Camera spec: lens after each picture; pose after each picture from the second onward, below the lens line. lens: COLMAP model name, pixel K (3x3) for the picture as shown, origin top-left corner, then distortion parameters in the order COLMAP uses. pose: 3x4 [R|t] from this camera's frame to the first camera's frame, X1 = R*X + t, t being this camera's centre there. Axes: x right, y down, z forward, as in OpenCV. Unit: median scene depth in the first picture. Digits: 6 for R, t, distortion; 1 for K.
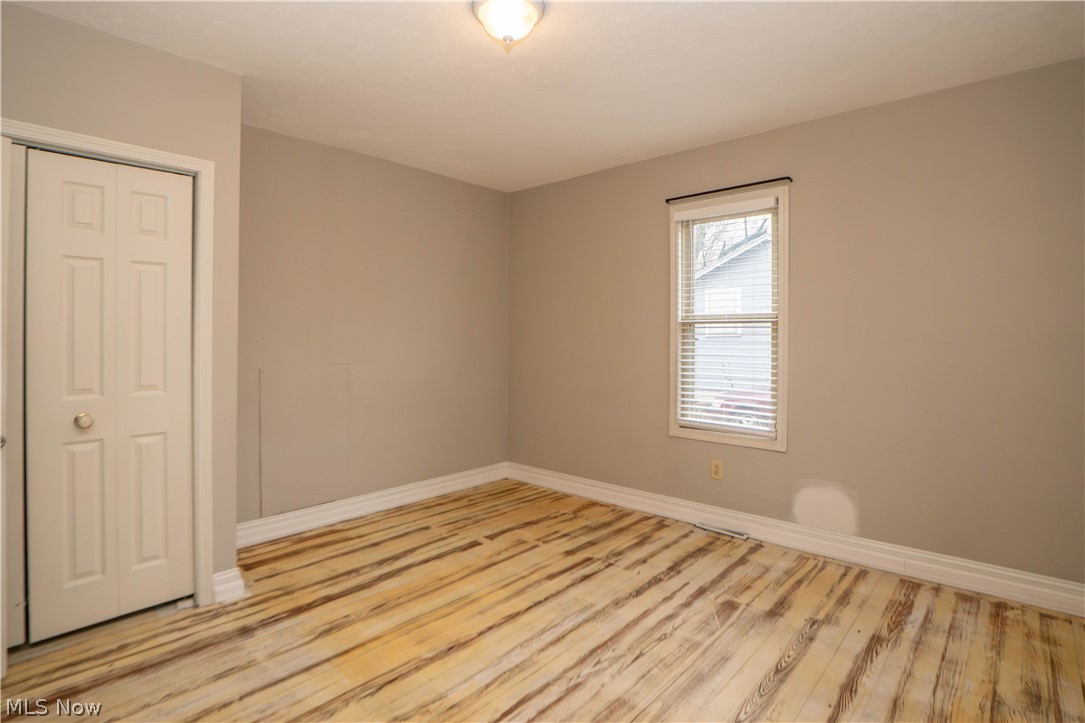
lens RADIAL K [[543.5, 0, 502.3], [0, 543.5, 330.5], [0, 0, 1]] dist [-0.042294, 0.008989]
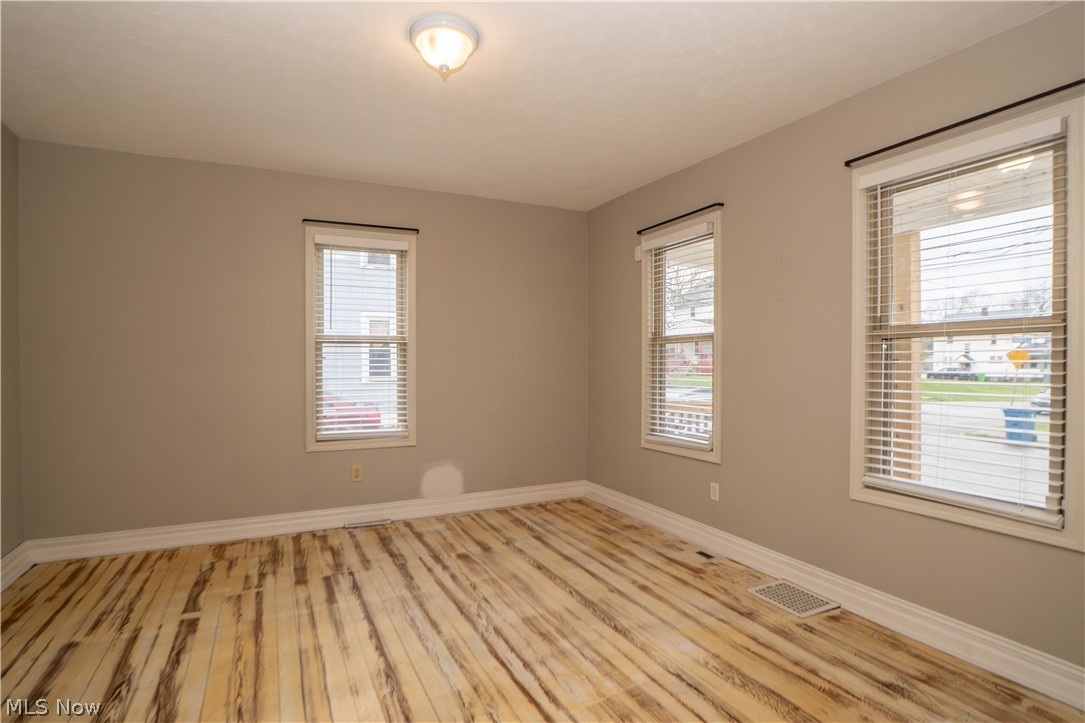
lens RADIAL K [[543.5, 0, 539.0], [0, 543.5, 365.8], [0, 0, 1]] dist [-0.042294, 0.008989]
pose [[0.348266, -0.010567, 0.937336, -0.612703], [-0.005411, 0.999897, 0.013283, 0.020072], [-0.937380, -0.009698, 0.348173, 0.293670]]
